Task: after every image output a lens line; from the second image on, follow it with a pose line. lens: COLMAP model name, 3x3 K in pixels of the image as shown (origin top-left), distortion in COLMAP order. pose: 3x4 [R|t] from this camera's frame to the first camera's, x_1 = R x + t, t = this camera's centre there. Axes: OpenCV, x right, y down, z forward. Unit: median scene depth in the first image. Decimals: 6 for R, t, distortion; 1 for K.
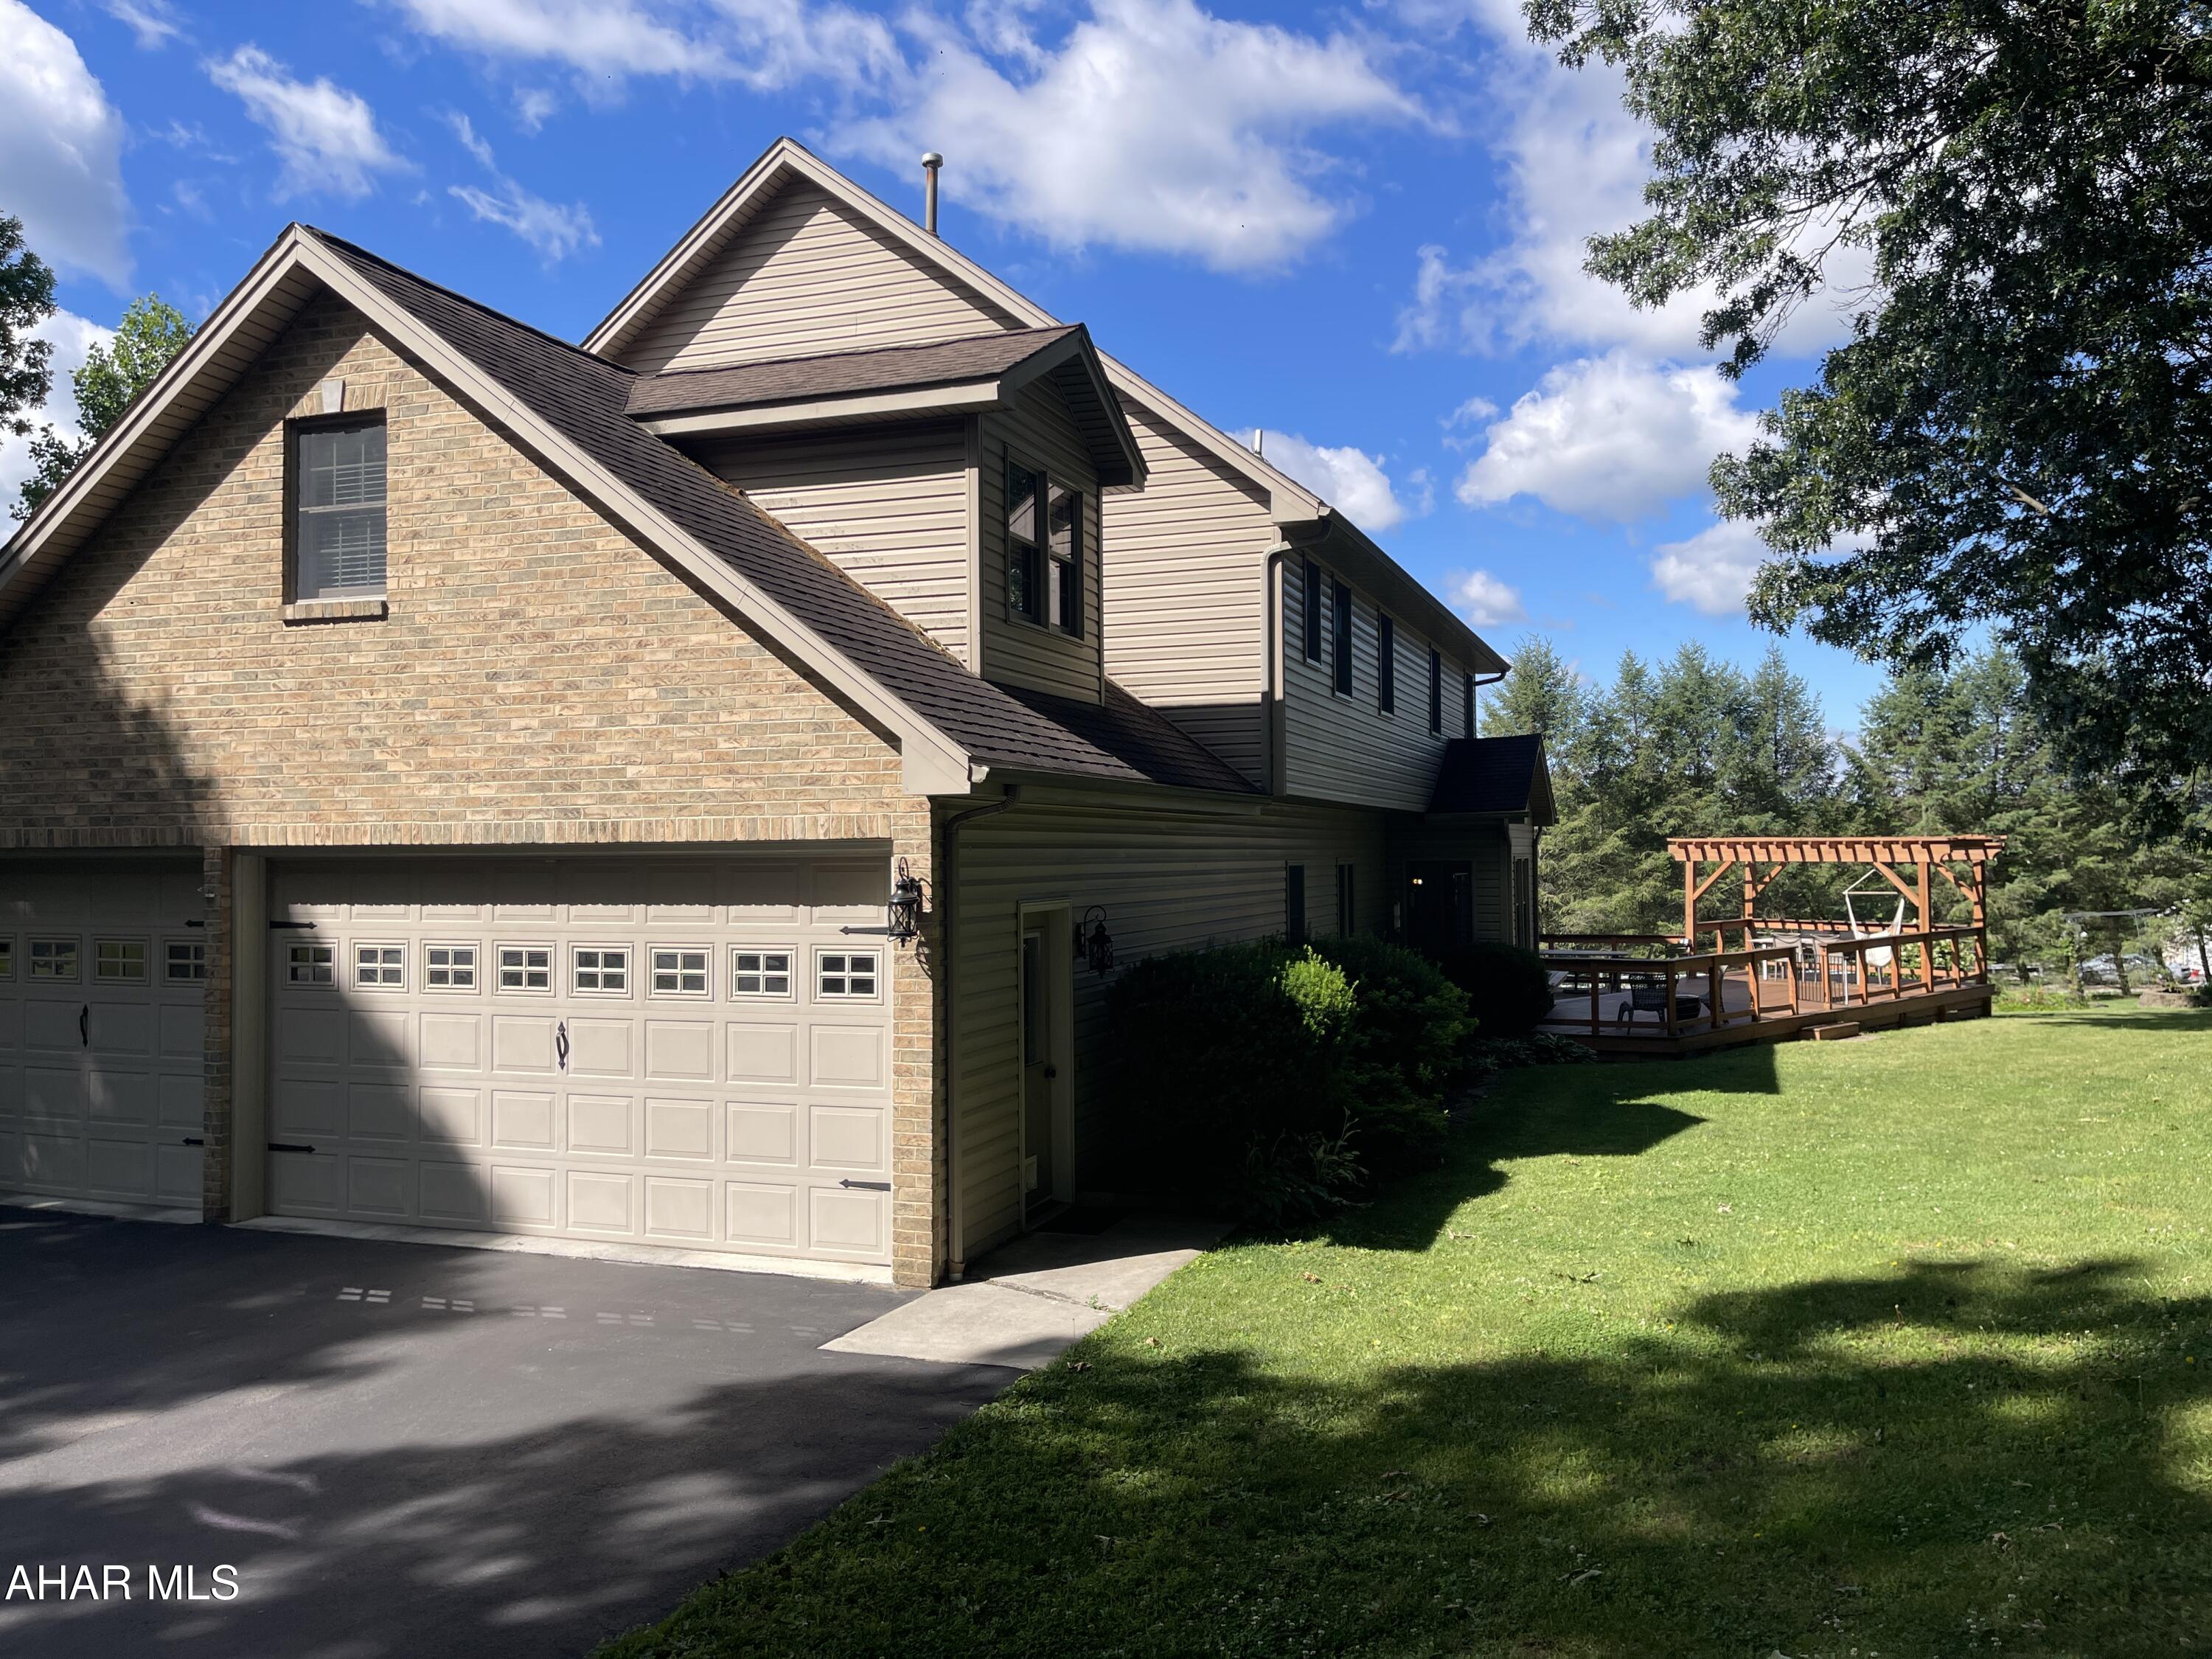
lens RADIAL K [[1709.0, 0, 1106.0], [0, 1709.0, 829.5], [0, 0, 1]] dist [0.058368, -0.001811]
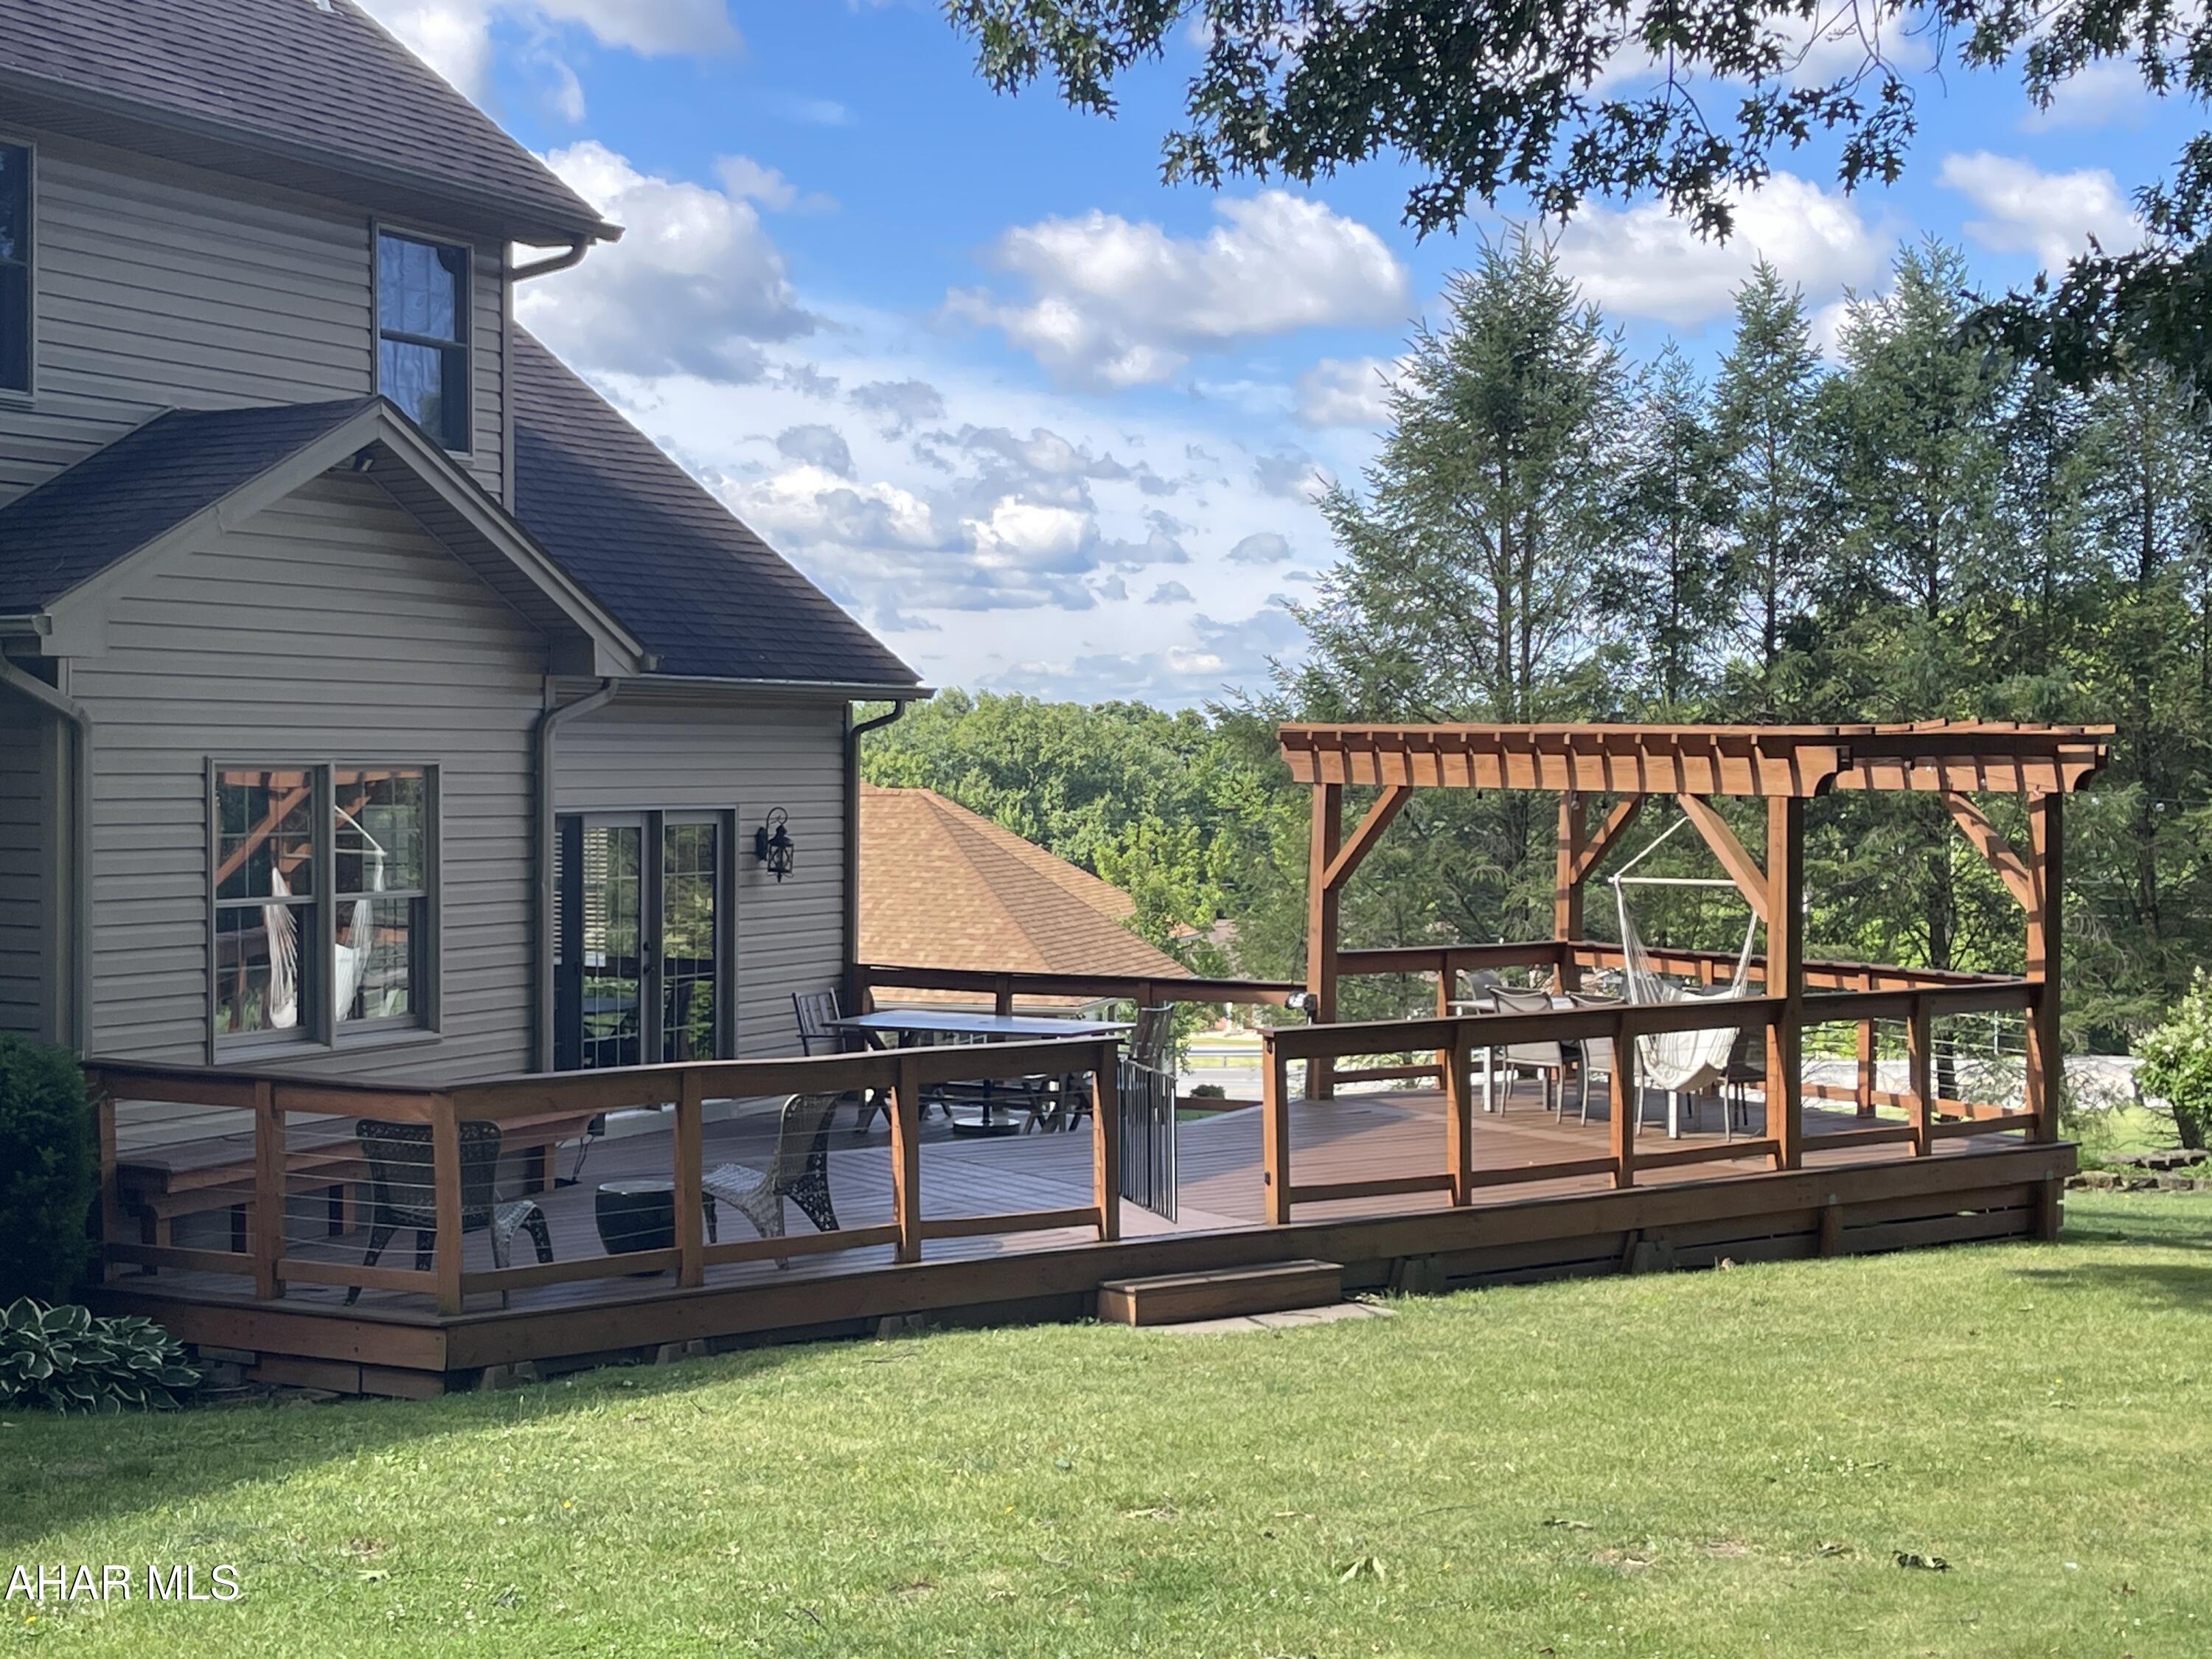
lens RADIAL K [[3443.4, 0, 1106.0], [0, 3443.4, 829.5], [0, 0, 1]] dist [0.182193, 0.027960]
pose [[0.993949, 0.018092, -0.108338, 0.391943], [-0.014140, 0.999210, 0.037133, 0.001266], [0.108924, -0.035376, 0.993420, 0.272981]]
